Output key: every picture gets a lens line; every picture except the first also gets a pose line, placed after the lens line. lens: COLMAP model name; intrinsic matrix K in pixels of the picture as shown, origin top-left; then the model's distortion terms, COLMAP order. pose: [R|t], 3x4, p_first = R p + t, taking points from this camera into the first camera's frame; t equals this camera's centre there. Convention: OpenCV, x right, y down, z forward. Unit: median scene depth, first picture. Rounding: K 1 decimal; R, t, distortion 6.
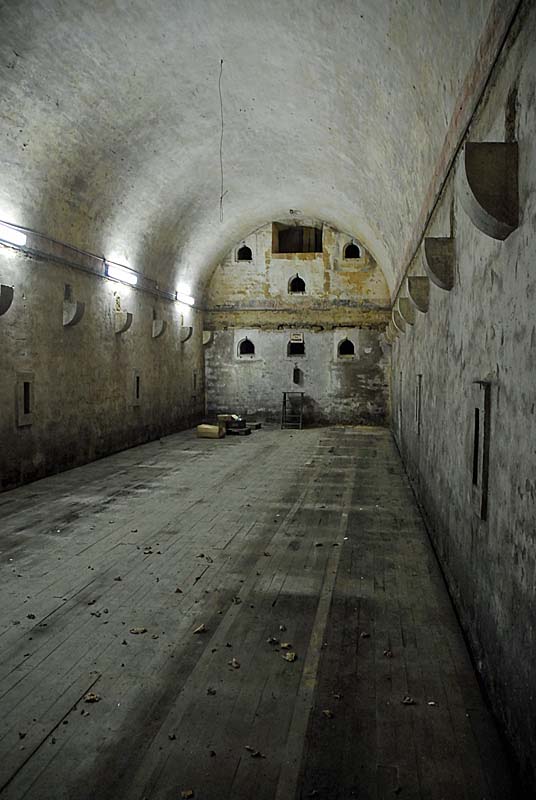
lens RADIAL K [[616.7, 0, 276.9], [0, 616.7, 400.1], [0, 0, 1]] dist [-0.180796, 0.163137]
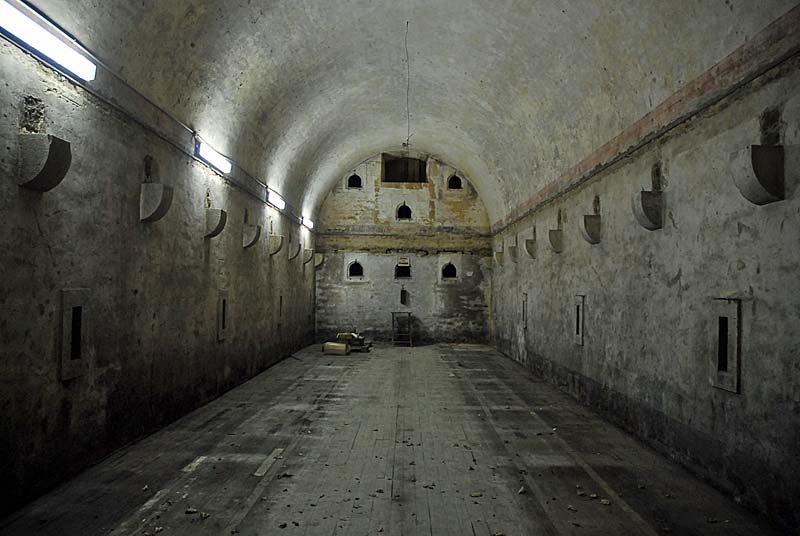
lens RADIAL K [[616.7, 0, 398.7], [0, 616.7, 274.0], [0, 0, 1]] dist [-0.180796, 0.163137]
pose [[0.990485, 0.011407, 0.137144, -0.125033], [-0.000676, 0.996950, -0.078038, 0.004604], [-0.137616, 0.077203, 0.987472, -0.057626]]
